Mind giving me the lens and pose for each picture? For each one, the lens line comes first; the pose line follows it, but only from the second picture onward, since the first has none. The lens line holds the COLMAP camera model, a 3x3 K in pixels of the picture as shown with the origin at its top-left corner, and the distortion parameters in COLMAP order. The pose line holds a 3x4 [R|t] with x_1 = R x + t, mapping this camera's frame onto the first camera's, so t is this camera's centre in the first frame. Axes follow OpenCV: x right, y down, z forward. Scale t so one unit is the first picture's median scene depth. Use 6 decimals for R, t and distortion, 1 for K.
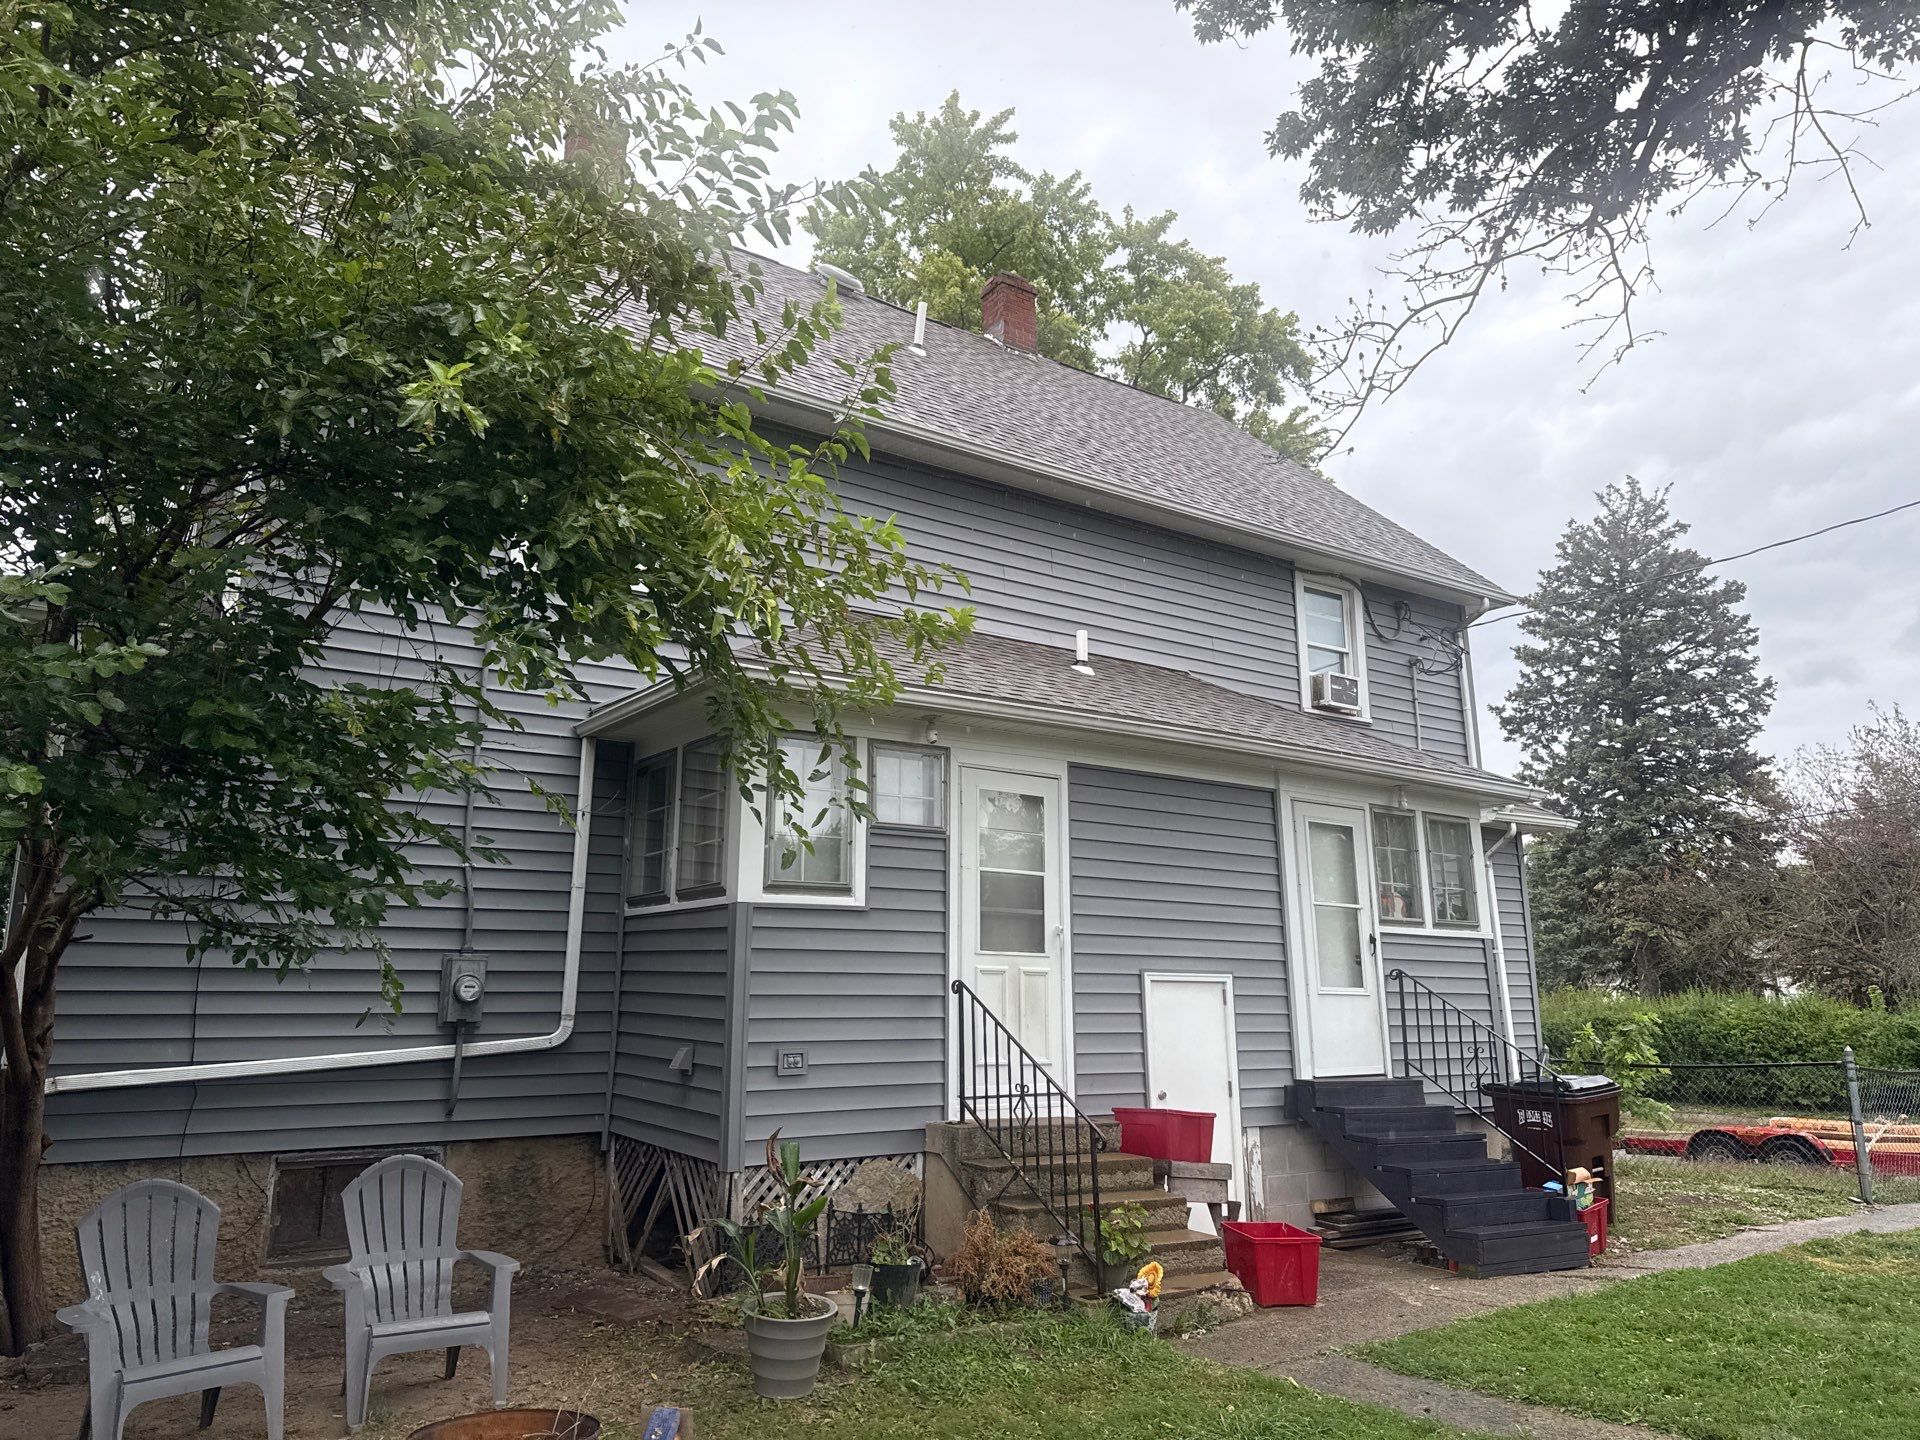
lens RADIAL K [[1358.4, 0, 960.0], [0, 1358.4, 720.0], [0, 0, 1]] dist [0.148326, -0.300536]
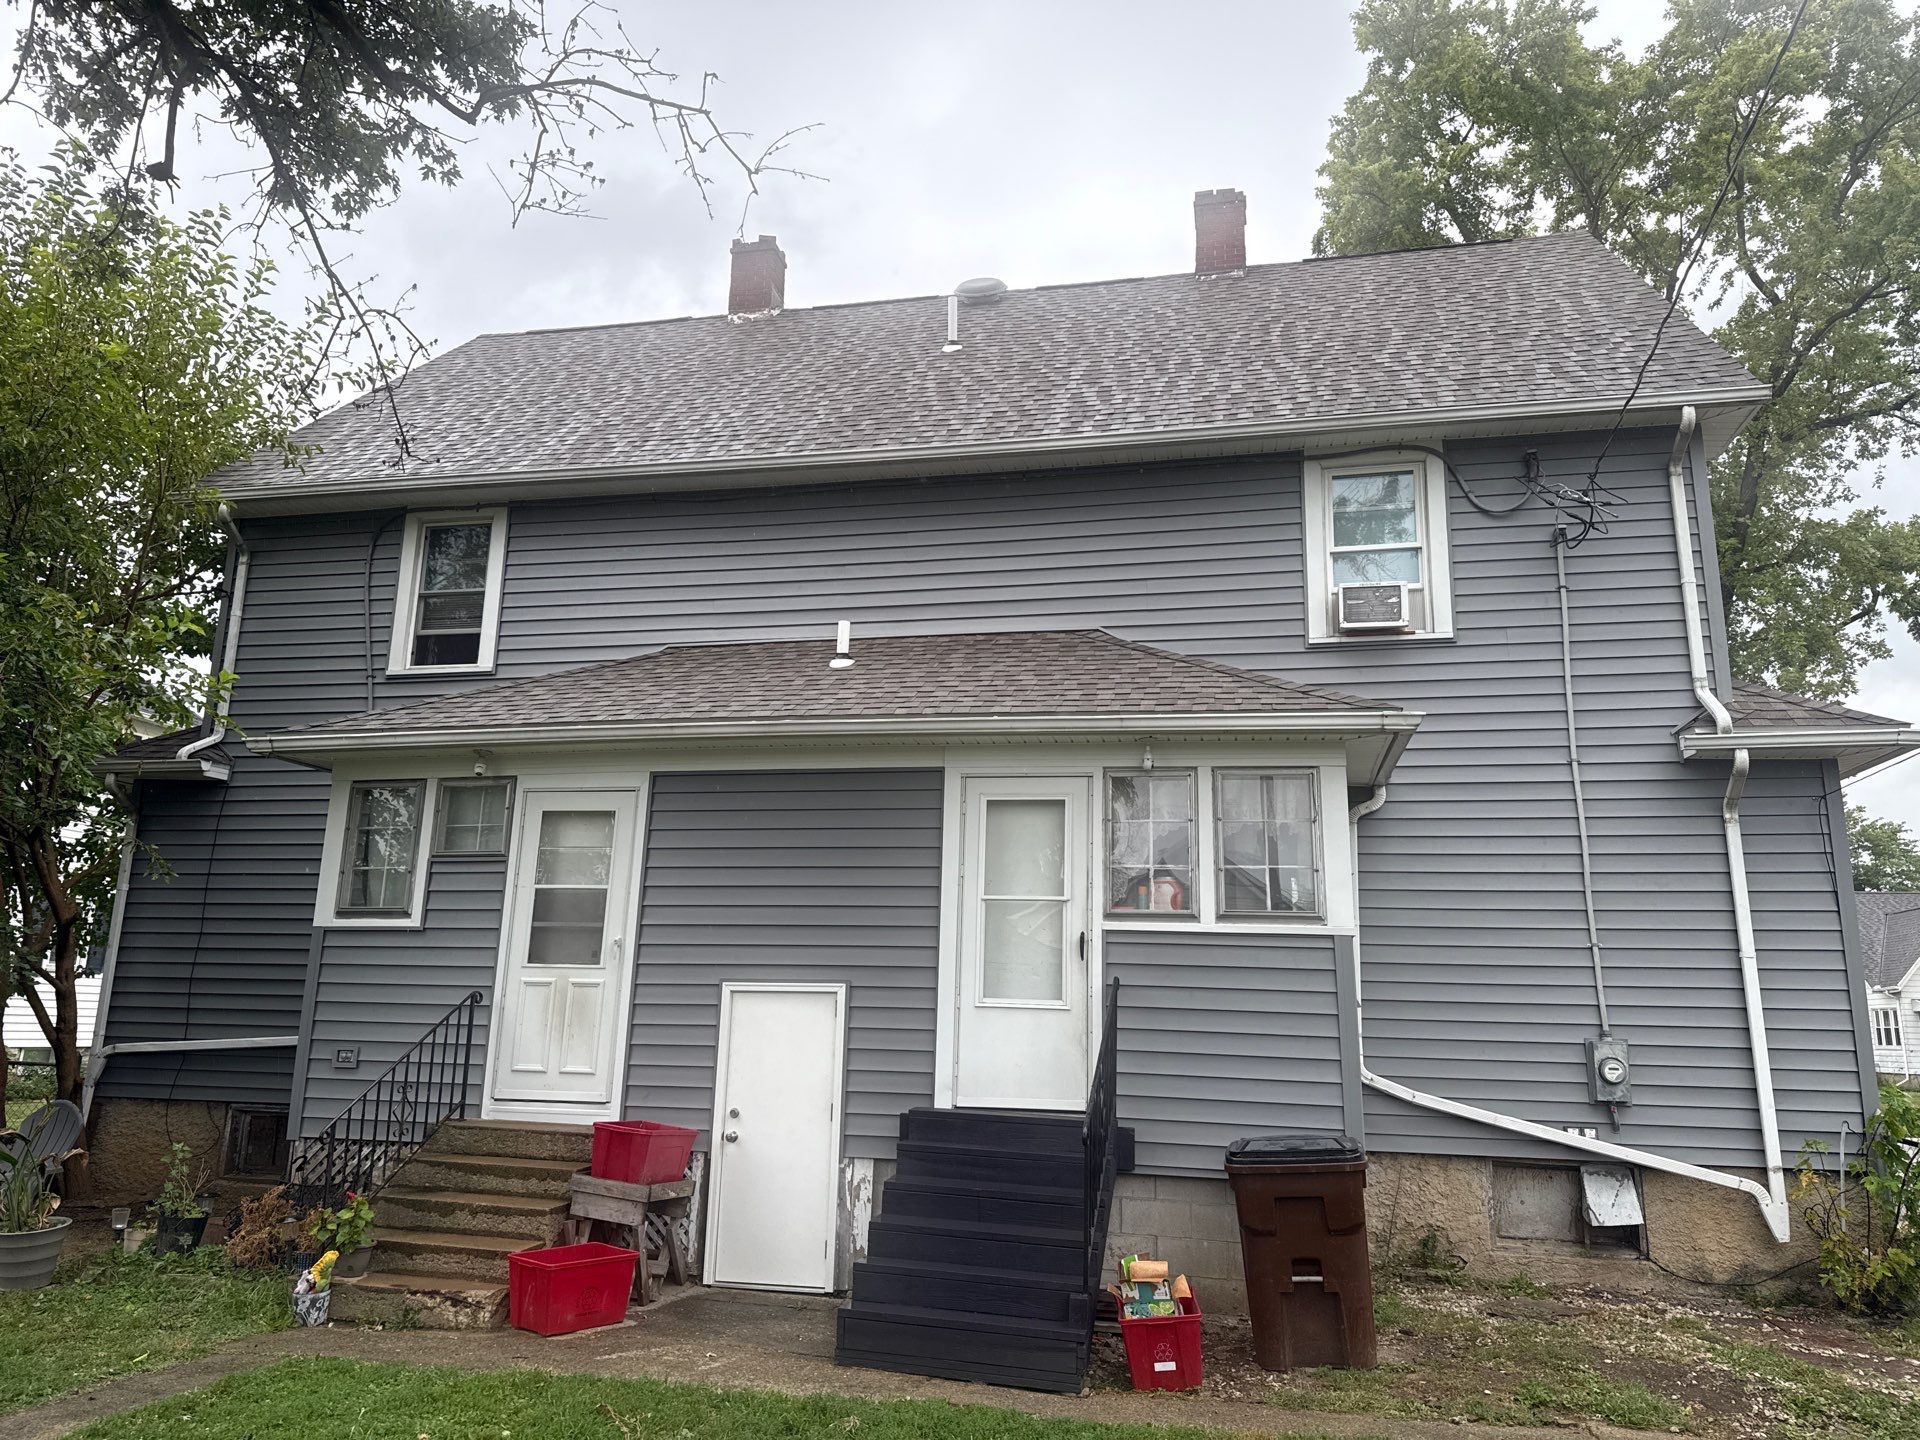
lens RADIAL K [[1358.4, 0, 960.0], [0, 1358.4, 720.0], [0, 0, 1]] dist [0.148326, -0.300536]
pose [[0.689729, -0.128465, -0.712581, 0.967405], [0.131456, 0.989997, -0.051238, 0.074958], [0.712035, -0.058333, 0.699717, 0.466310]]
